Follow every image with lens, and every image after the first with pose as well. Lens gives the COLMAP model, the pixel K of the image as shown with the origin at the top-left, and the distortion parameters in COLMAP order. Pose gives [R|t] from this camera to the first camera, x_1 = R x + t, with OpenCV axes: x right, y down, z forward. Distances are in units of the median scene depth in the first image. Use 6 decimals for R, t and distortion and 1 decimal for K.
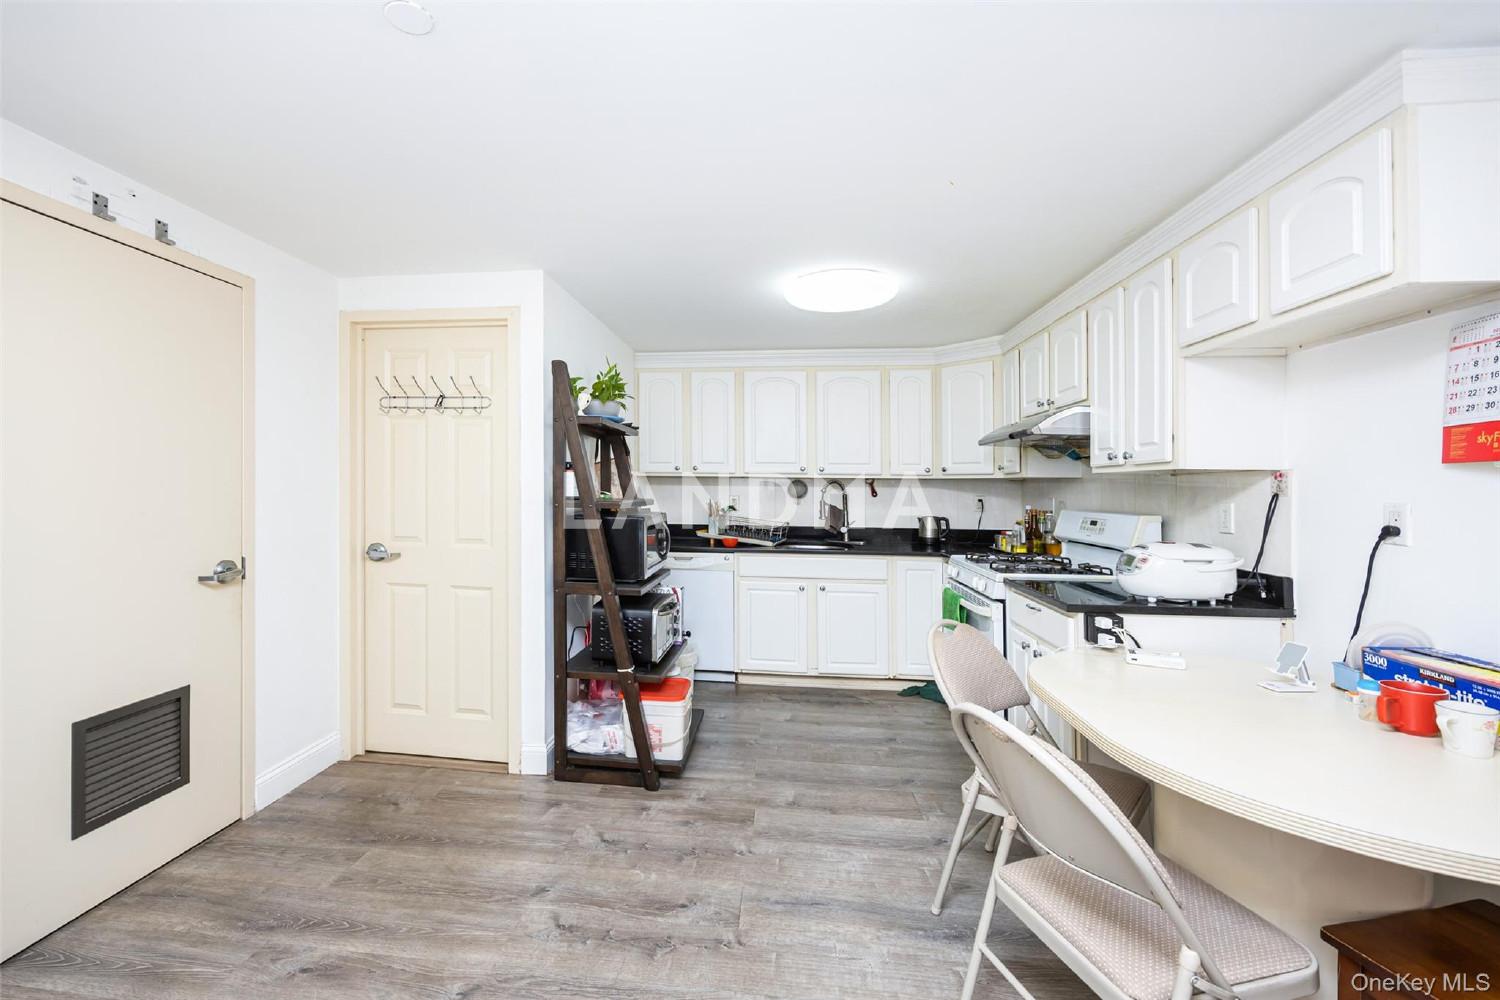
lens RADIAL K [[571.3, 0, 728.2], [0, 571.3, 485.5], [0, 0, 1]] dist [0.001532, 0.000052]
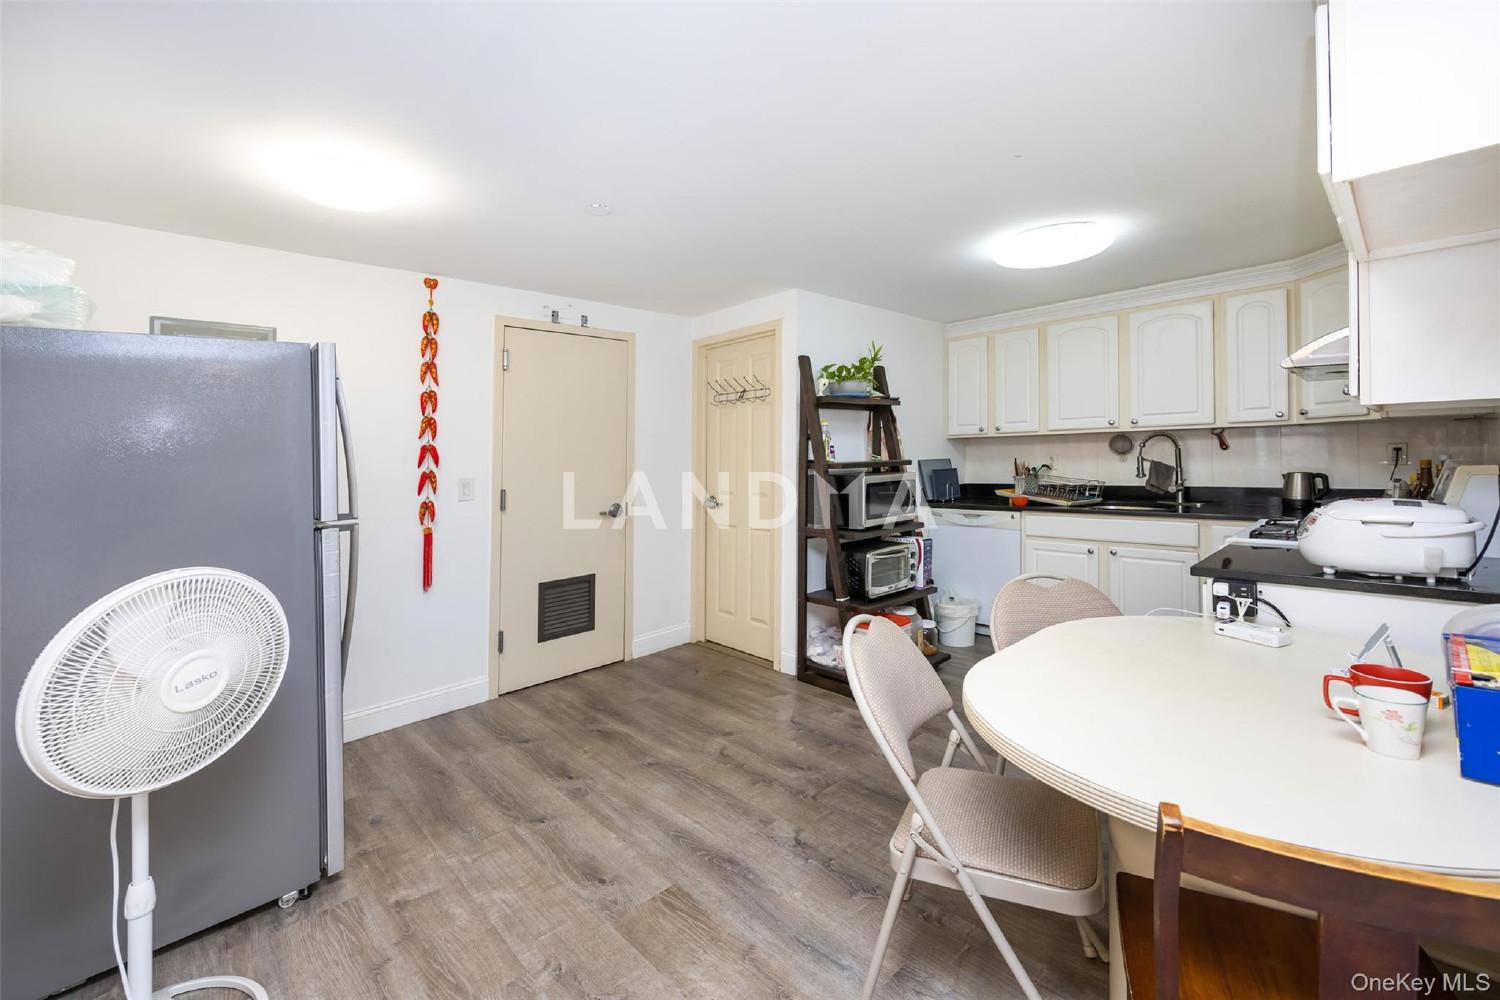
lens RADIAL K [[571.3, 0, 808.3], [0, 571.3, 423.6], [0, 0, 1]] dist [0.001532, 0.000052]
pose [[0.822493, -0.063091, -0.565266, 0.470907], [0.038698, 0.997733, -0.055051, 0.007694], [0.567458, 0.023404, 0.823070, -0.064445]]
